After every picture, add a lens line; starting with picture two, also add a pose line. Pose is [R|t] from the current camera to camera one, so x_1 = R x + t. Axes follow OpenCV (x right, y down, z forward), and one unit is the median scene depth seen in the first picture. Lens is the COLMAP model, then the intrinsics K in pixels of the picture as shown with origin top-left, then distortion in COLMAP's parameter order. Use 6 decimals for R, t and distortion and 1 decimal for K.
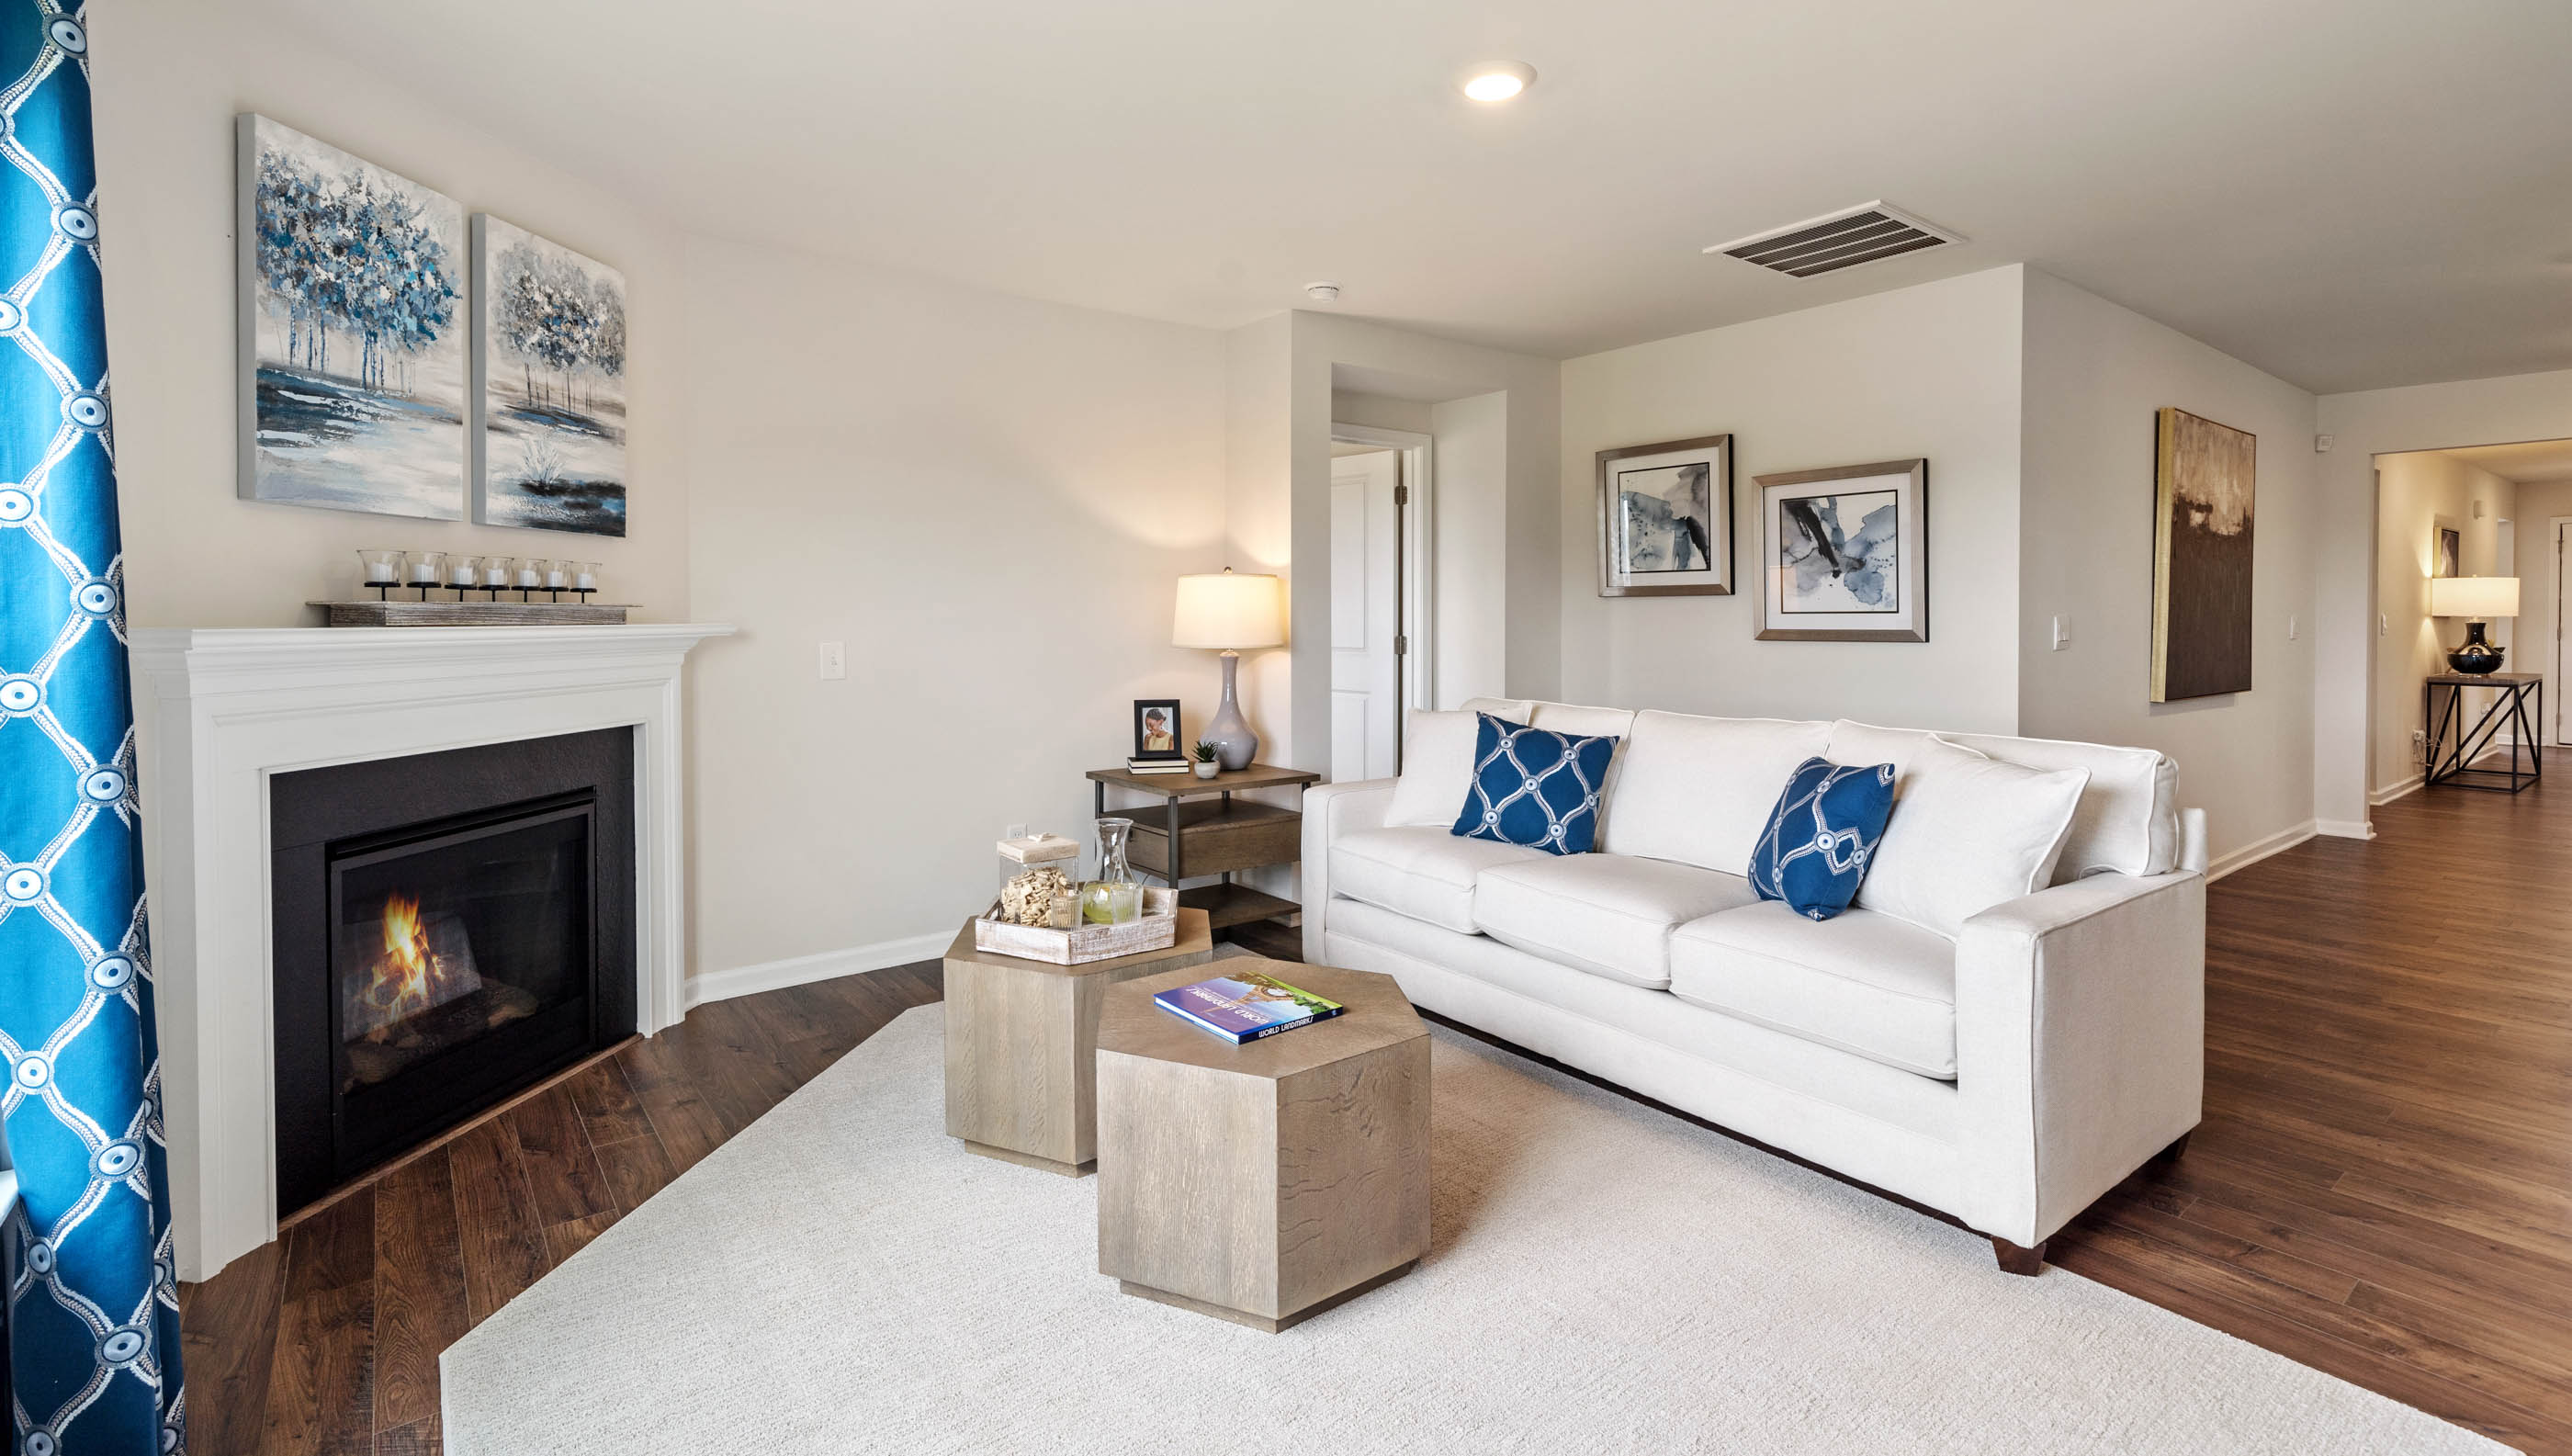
lens RADIAL K [[1174.1, 0, 1282.8], [0, 1174.1, 647.8], [0, 0, 1]] dist [0.001031, 0.000135]
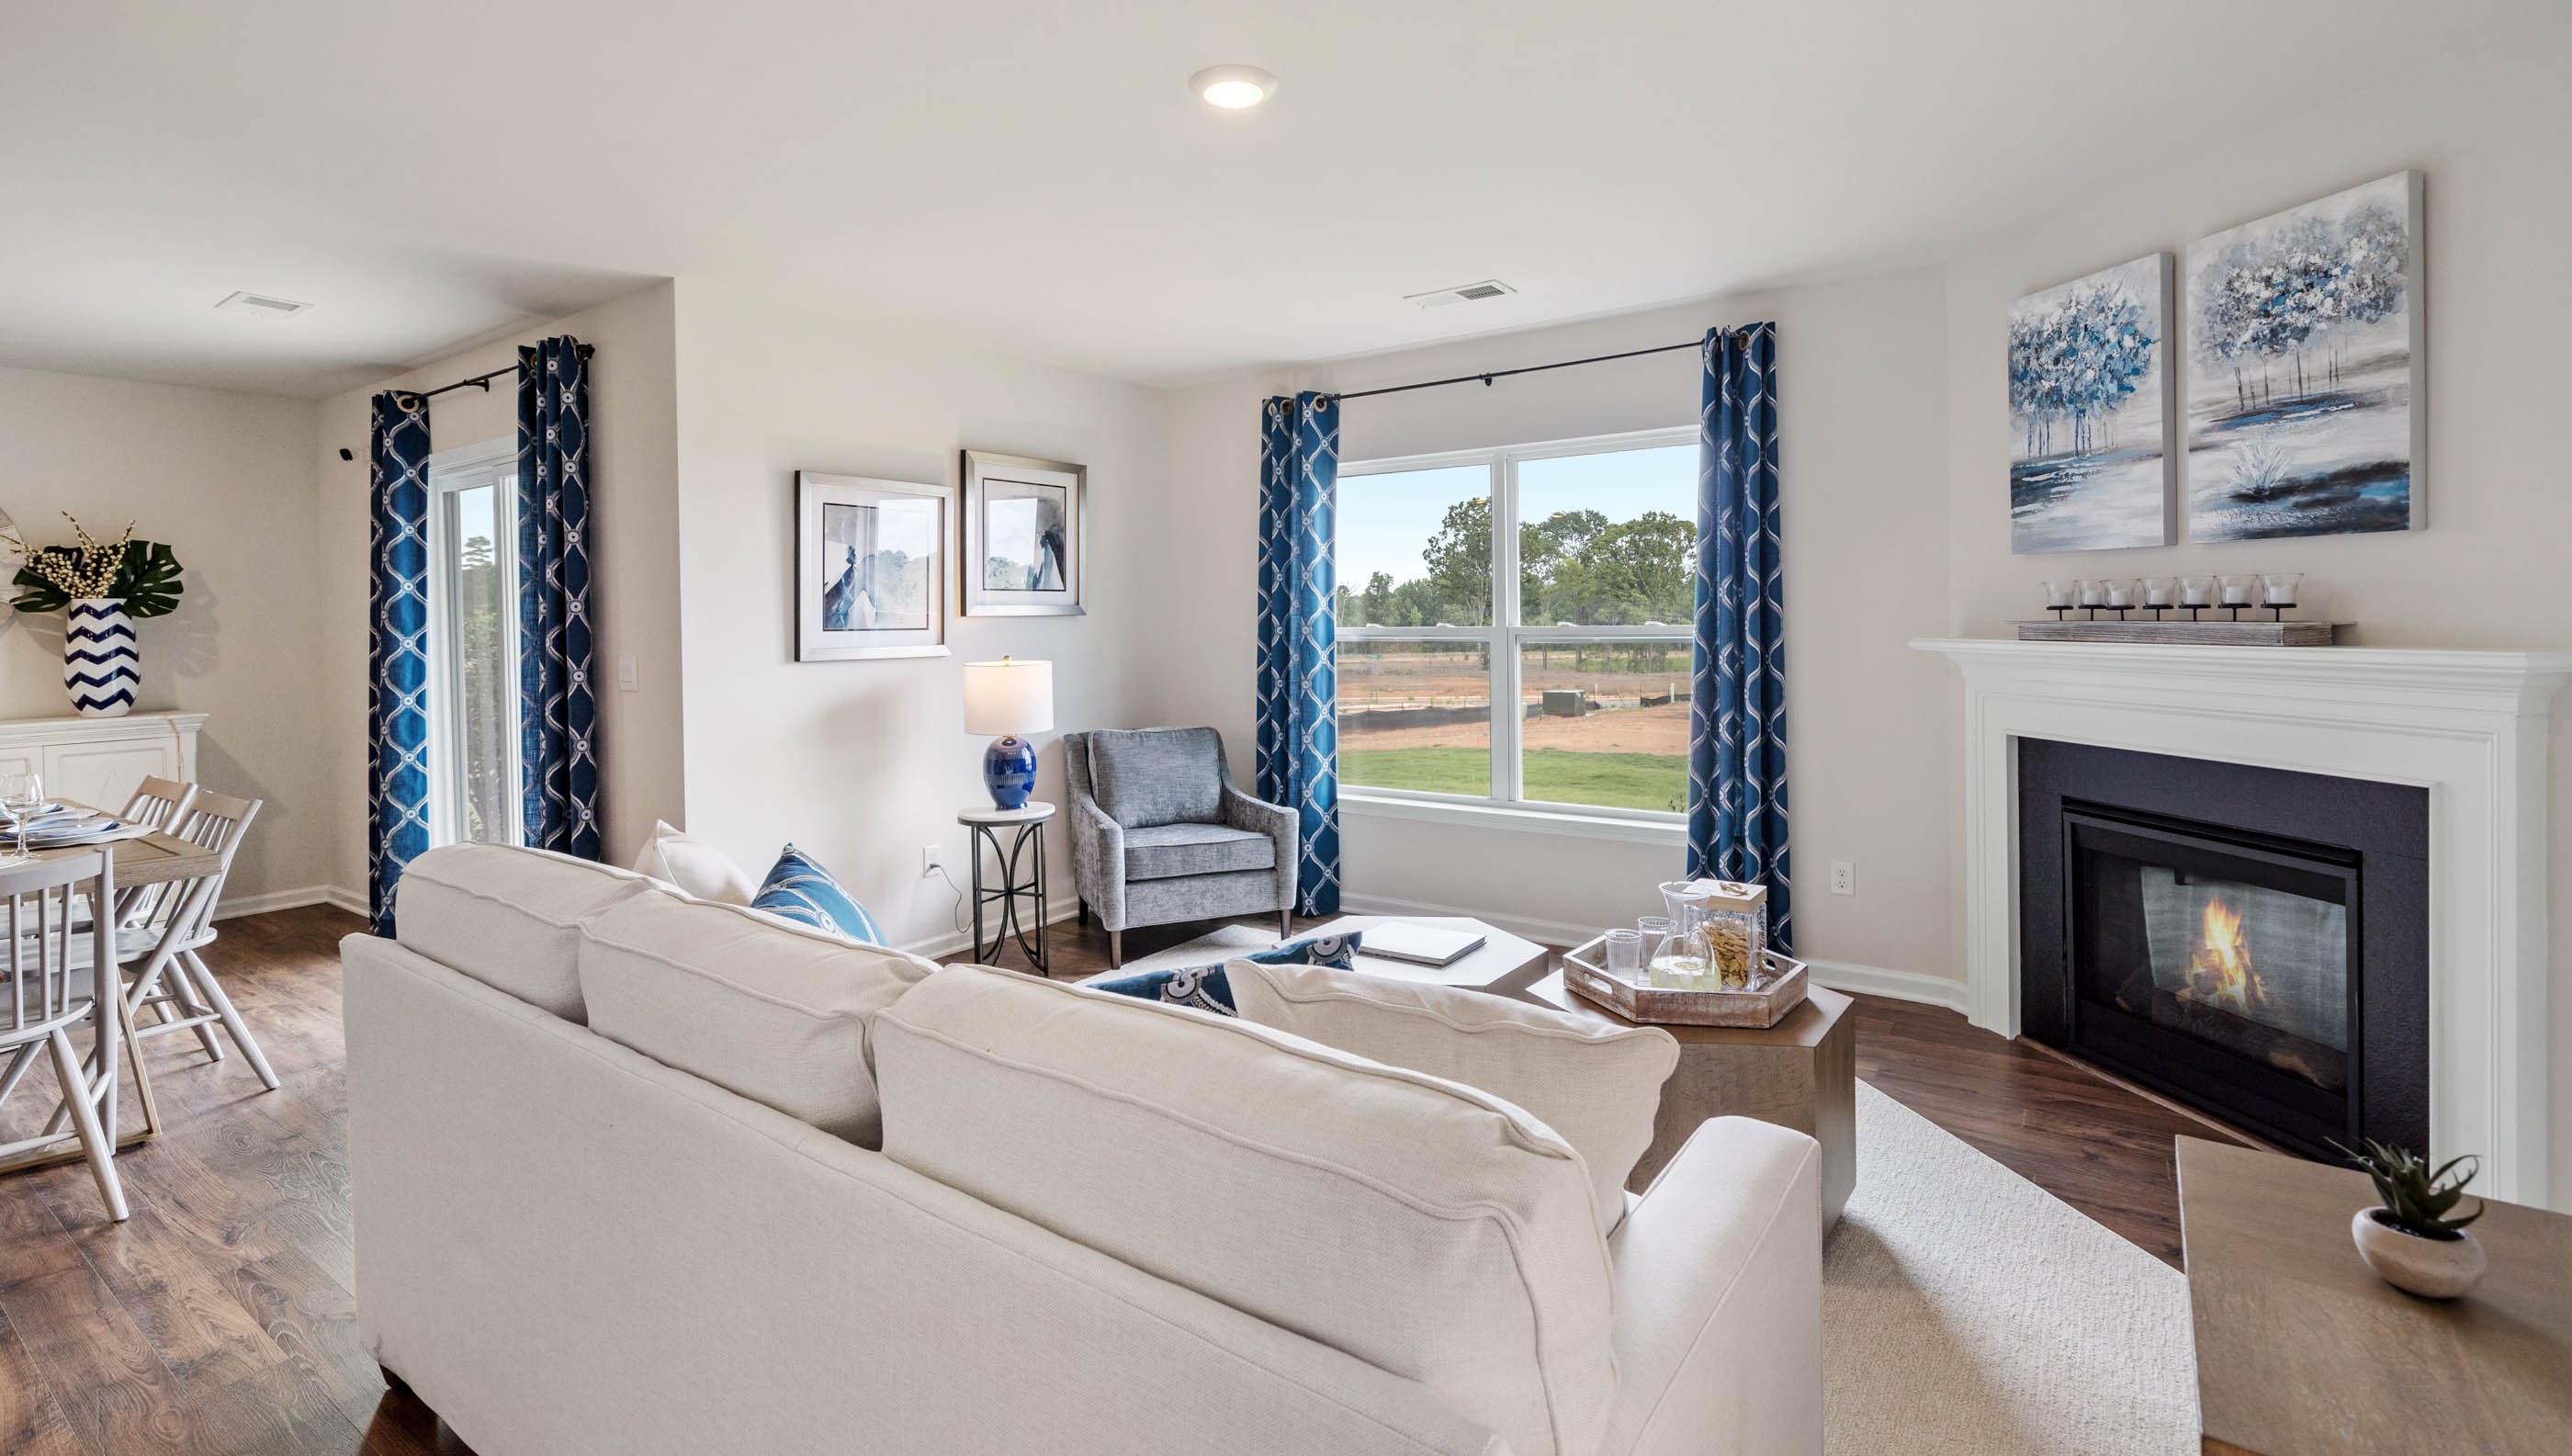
lens RADIAL K [[1170.7, 0, 1287.9], [0, 1170.7, 636.7], [0, 0, 1]] dist [0.000607, -0.000024]
pose [[-0.954953, 0.022989, -0.295864, 0.378551], [0.009615, 0.998868, 0.046577, -0.078655], [0.296600, 0.041634, -0.954094, 1.723761]]
